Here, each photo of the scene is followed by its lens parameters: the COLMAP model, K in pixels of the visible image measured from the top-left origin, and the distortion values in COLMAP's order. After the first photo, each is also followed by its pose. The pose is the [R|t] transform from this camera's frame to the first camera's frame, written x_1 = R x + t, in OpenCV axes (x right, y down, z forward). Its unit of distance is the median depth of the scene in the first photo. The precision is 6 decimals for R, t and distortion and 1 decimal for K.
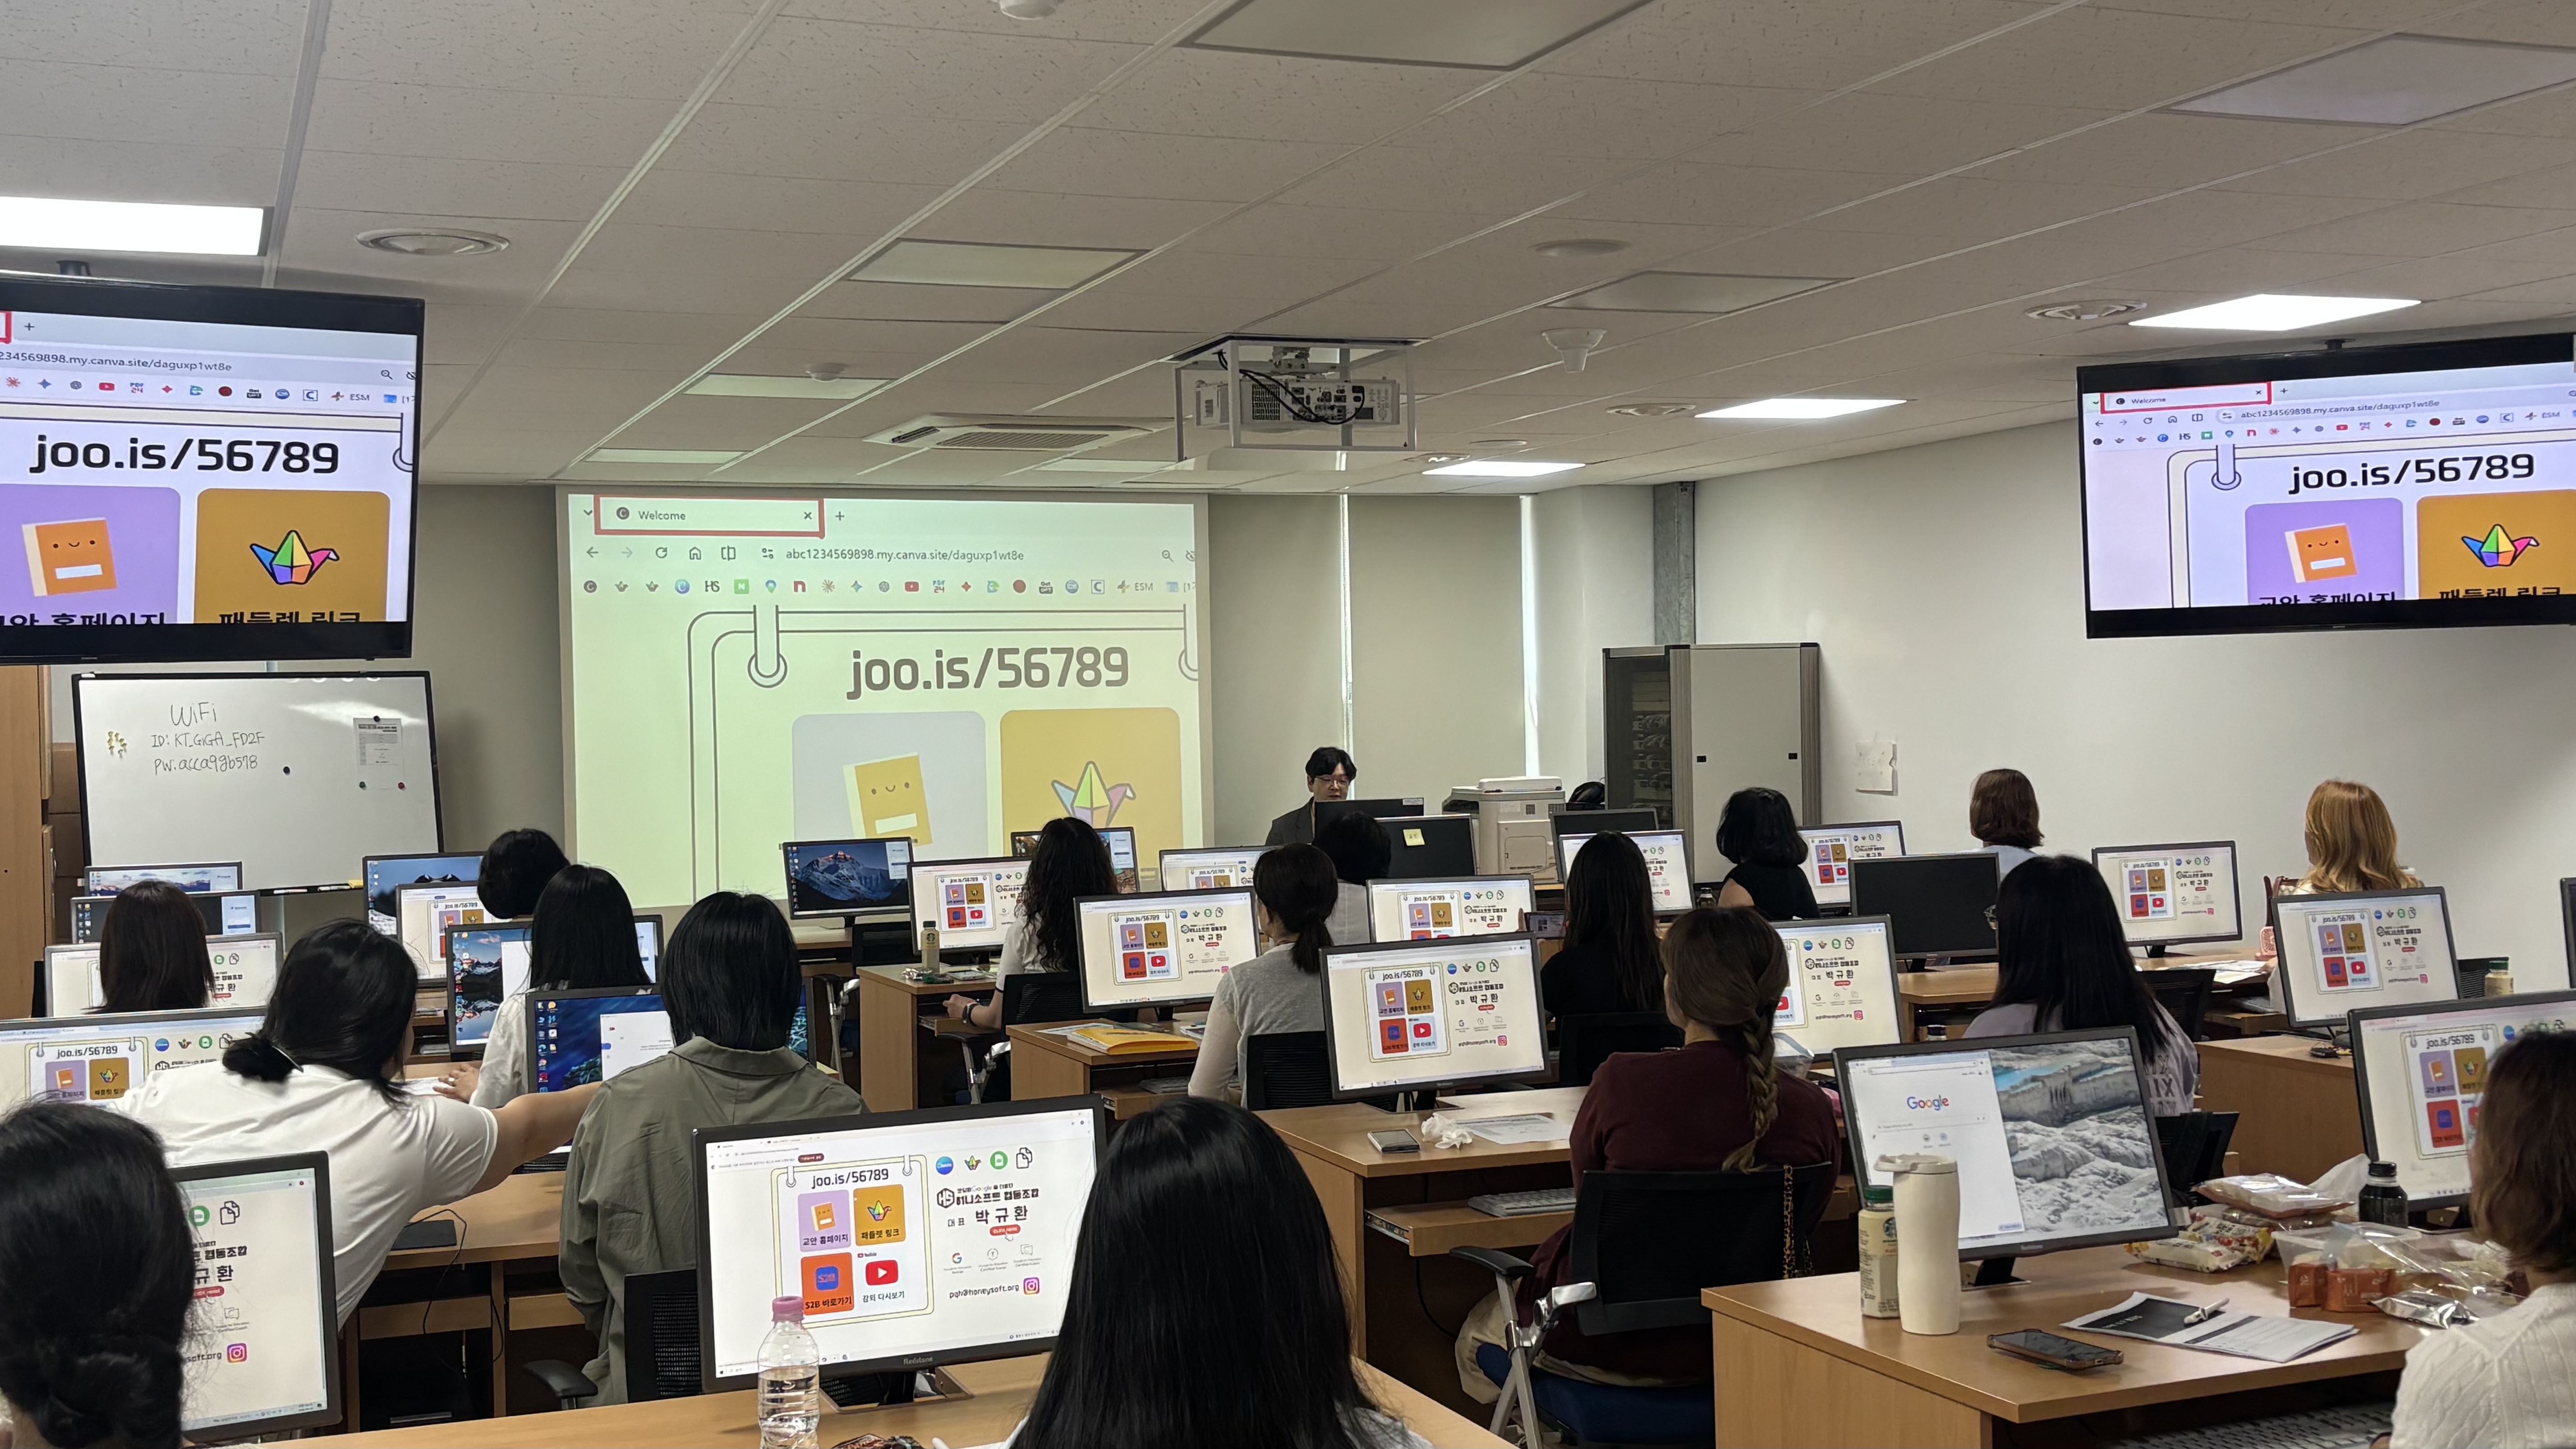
lens RADIAL K [[2681.9, 0, 1301.5], [0, 2681.9, 736.0], [0, 0, 1]] dist [0.090491, 0.000000]
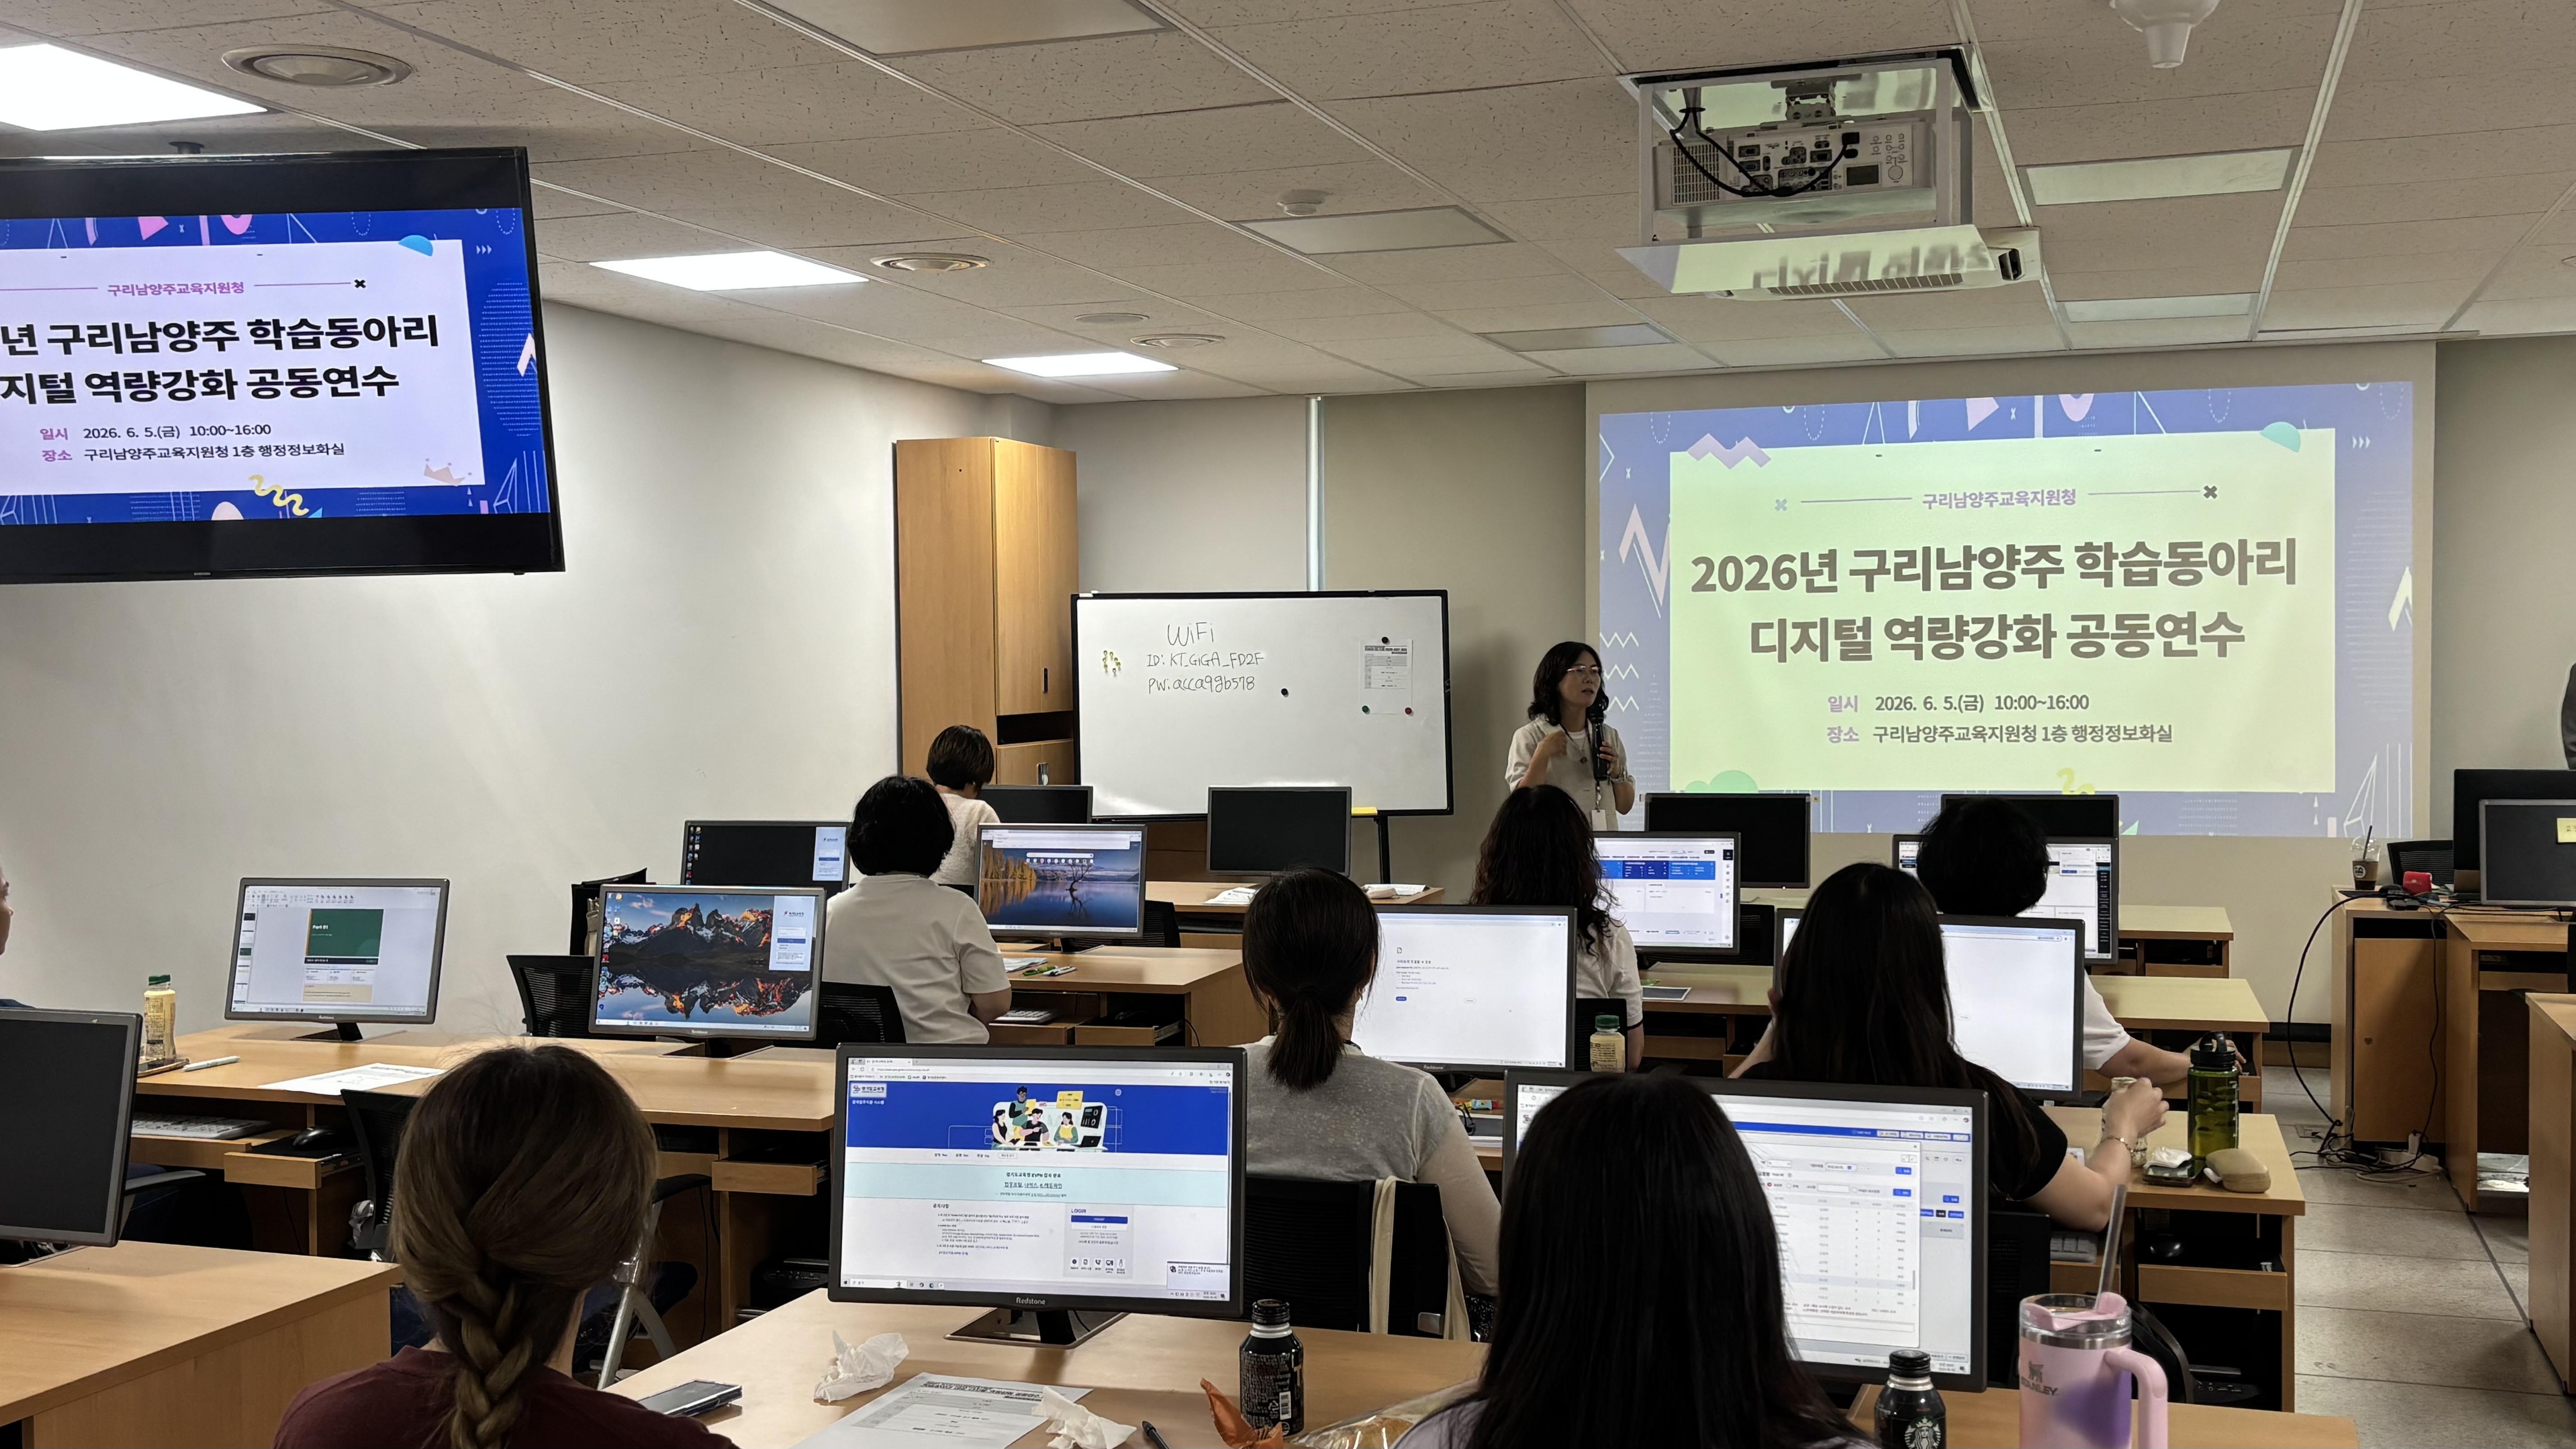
lens RADIAL K [[2510.1, 0, 1301.2], [0, 2510.1, 732.5], [0, 0, 1]] dist [-0.009791, 0.000000]
pose [[0.748077, 0.033440, -0.662769, 0.320682], [-0.011686, 0.999239, 0.037226, -0.009104], [0.663509, -0.020102, 0.747898, 0.465721]]
